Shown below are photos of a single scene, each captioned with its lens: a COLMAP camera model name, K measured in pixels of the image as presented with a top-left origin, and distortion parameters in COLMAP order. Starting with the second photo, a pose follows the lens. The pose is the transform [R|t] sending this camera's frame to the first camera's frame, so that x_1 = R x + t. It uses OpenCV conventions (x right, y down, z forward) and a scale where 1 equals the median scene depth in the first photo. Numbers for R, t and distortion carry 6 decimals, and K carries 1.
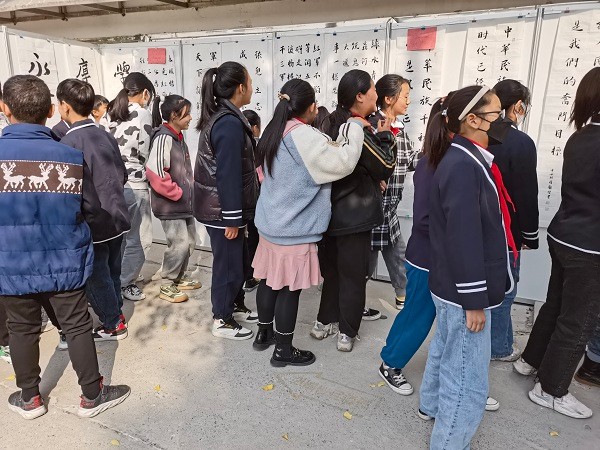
lens RADIAL K [[466.0, 0, 299.9], [0, 466.0, 226.2], [0, 0, 1]] dist [-0.012571, -0.006338]
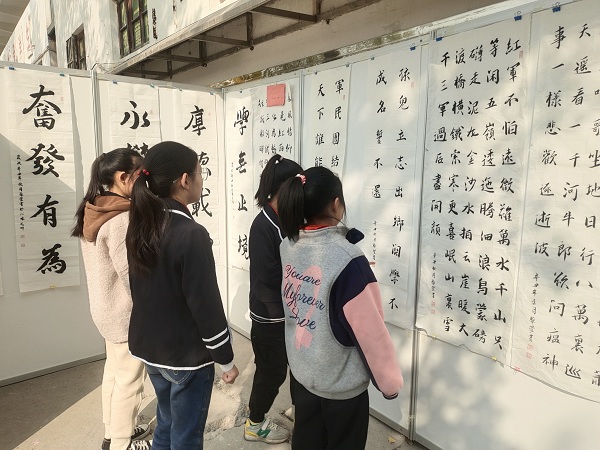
lens RADIAL K [[450.9, 0, 299.2], [0, 450.9, 224.5], [0, 0, 1]] dist [0.008244, 0.003119]
pose [[0.891290, 0.046963, -0.450996, 0.053088], [-0.095733, 0.991691, -0.085927, -0.119191], [0.443213, 0.119760, 0.888380, 0.448660]]
